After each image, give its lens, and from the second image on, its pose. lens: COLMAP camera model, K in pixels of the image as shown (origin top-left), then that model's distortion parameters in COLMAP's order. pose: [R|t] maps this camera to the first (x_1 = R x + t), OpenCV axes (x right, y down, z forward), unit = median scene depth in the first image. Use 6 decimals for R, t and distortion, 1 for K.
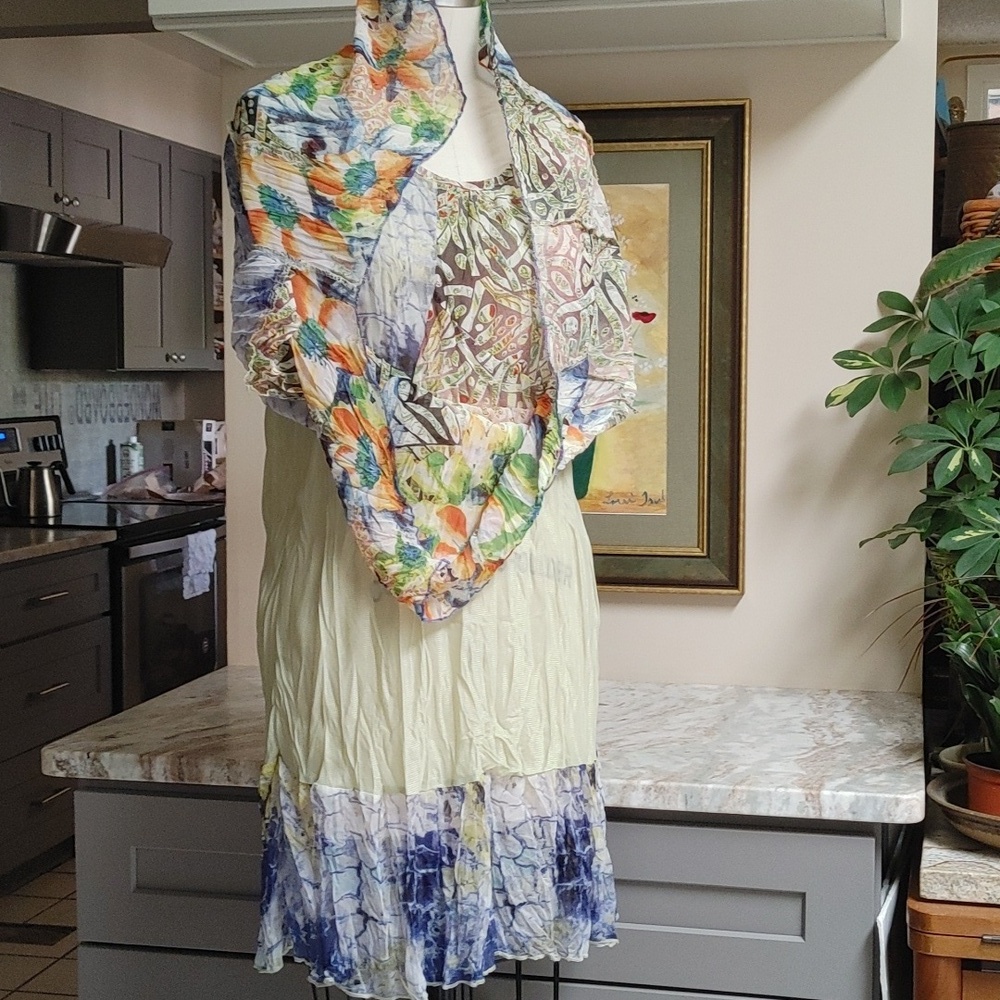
lens RADIAL K [[1747.1, 0, 505.1], [0, 1747.1, 504.3], [0, 0, 1]] dist [0.051084, 0.145877]
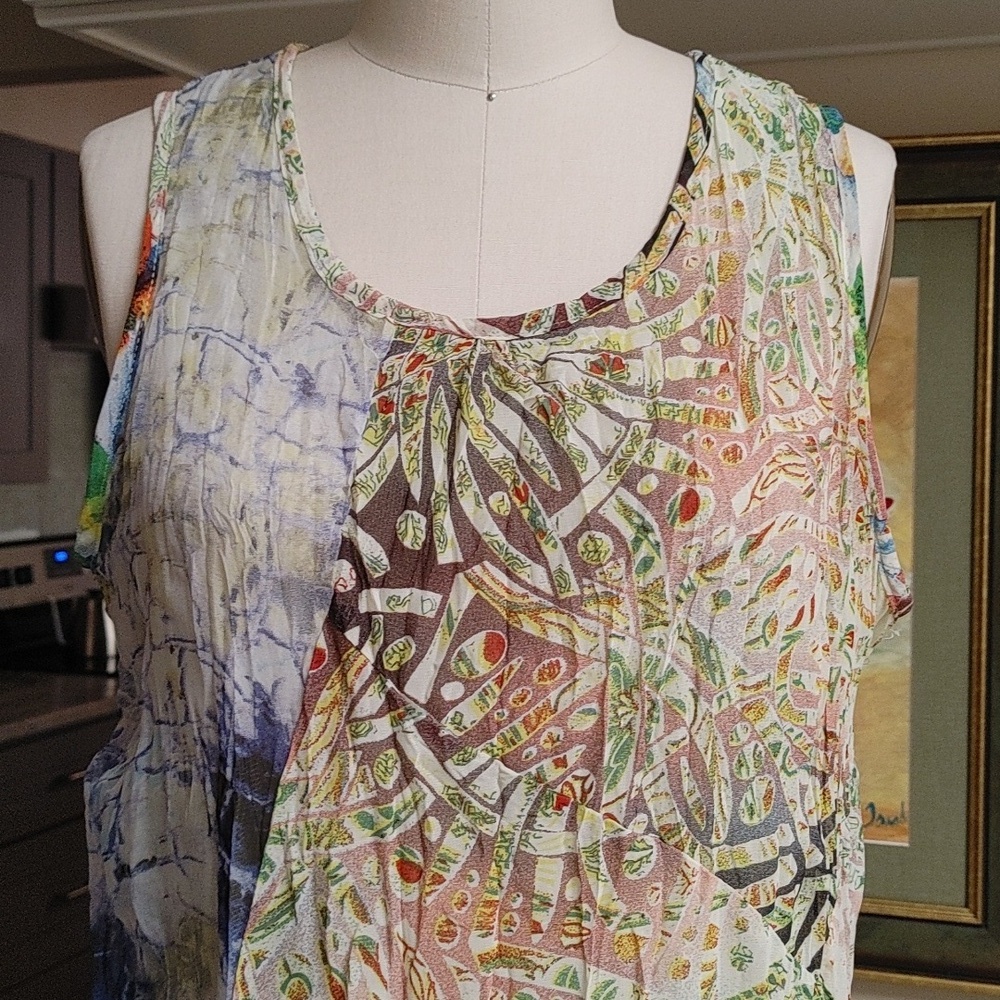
lens RADIAL K [[1749.7, 0, 458.8], [0, 1749.7, 510.3], [0, 0, 1]] dist [0.035047, 0.052267]
pose [[0.992306, 0.010882, -0.123334, 0.016707], [-0.014721, 0.999434, -0.030255, -0.093978], [0.122935, 0.031838, 0.991904, 0.444478]]
